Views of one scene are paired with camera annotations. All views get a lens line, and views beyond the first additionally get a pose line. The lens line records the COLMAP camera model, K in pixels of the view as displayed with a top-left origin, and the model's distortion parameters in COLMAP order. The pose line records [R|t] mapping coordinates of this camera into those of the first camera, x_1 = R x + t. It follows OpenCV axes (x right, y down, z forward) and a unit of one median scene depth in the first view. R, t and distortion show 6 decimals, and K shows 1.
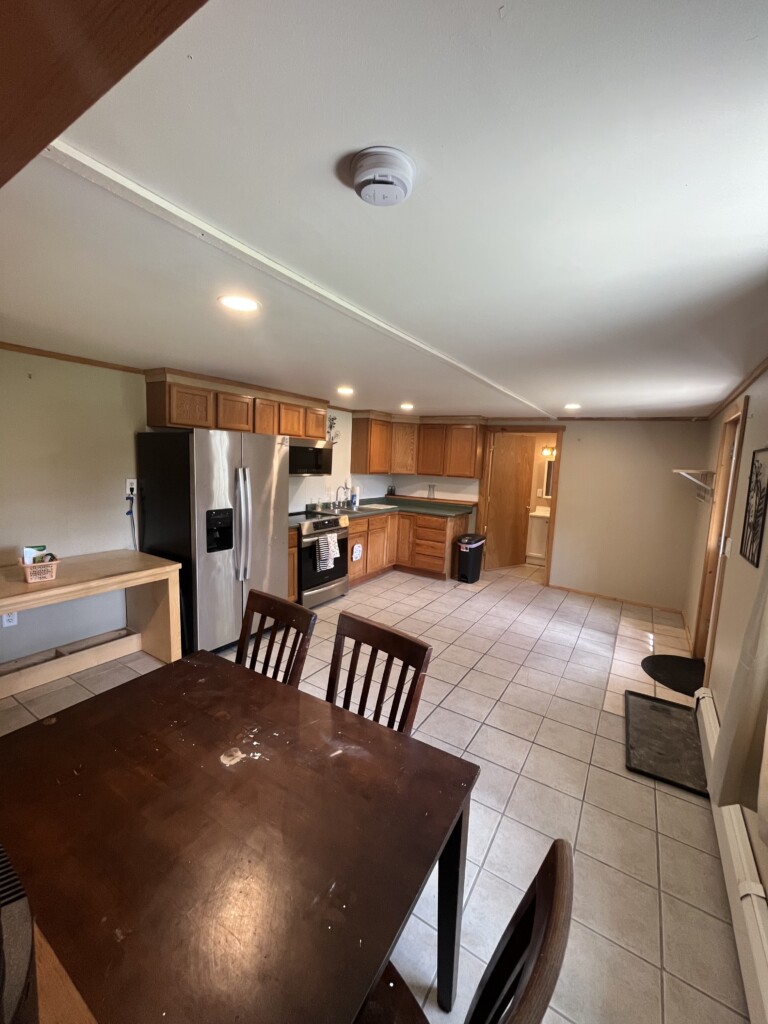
lens RADIAL K [[414.3, 0, 383.4], [0, 414.3, 509.6], [0, 0, 1]] dist [-0.002477, -0.000464]
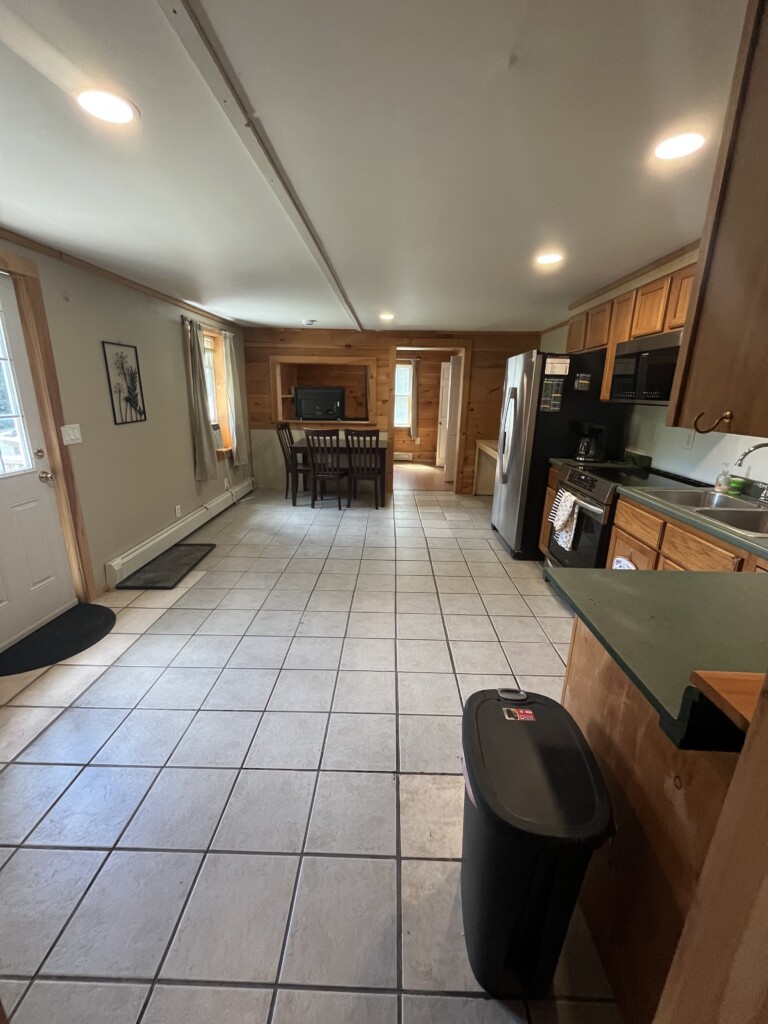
lens RADIAL K [[414.3, 0, 383.4], [0, 414.3, 509.6], [0, 0, 1]] dist [-0.002477, -0.000464]
pose [[-0.853043, 0.084996, -0.514872, 0.410075], [-0.117870, 0.929765, 0.348776, -0.098286], [0.508355, 0.358209, -0.783111, 1.259355]]
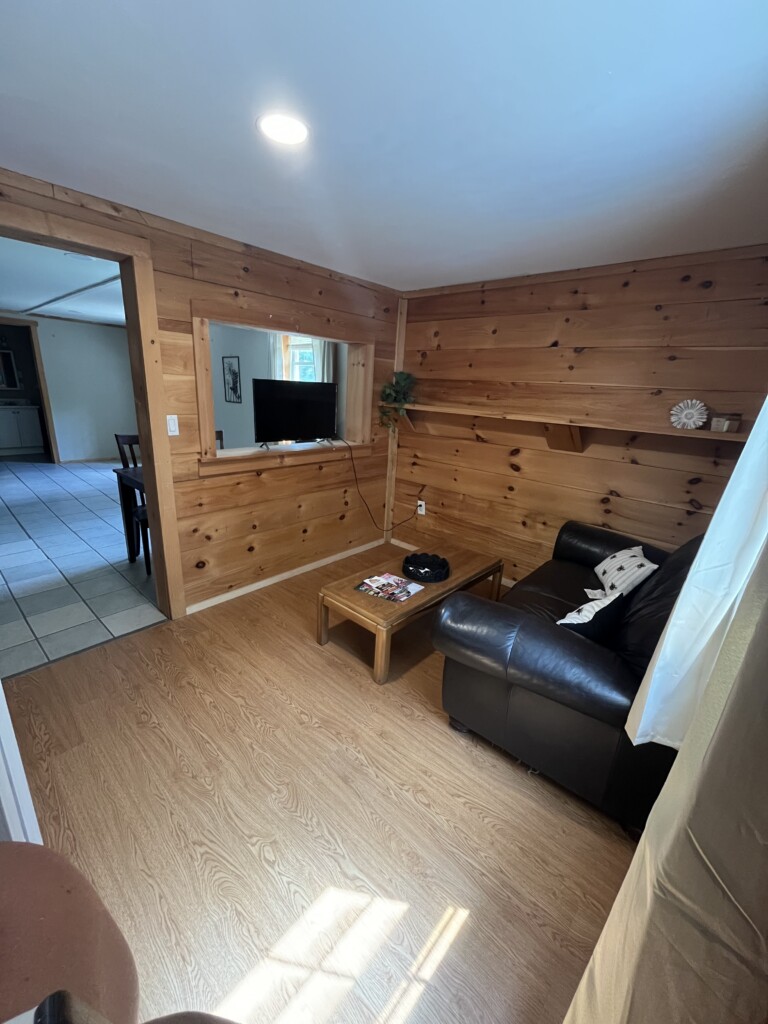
lens RADIAL K [[414.3, 0, 383.4], [0, 414.3, 509.6], [0, 0, 1]] dist [-0.002477, -0.000464]
pose [[0.164041, -0.317623, 0.933920, -0.730982], [0.076301, 0.947994, 0.309008, 0.014964], [-0.983498, 0.020569, 0.179745, -0.173499]]
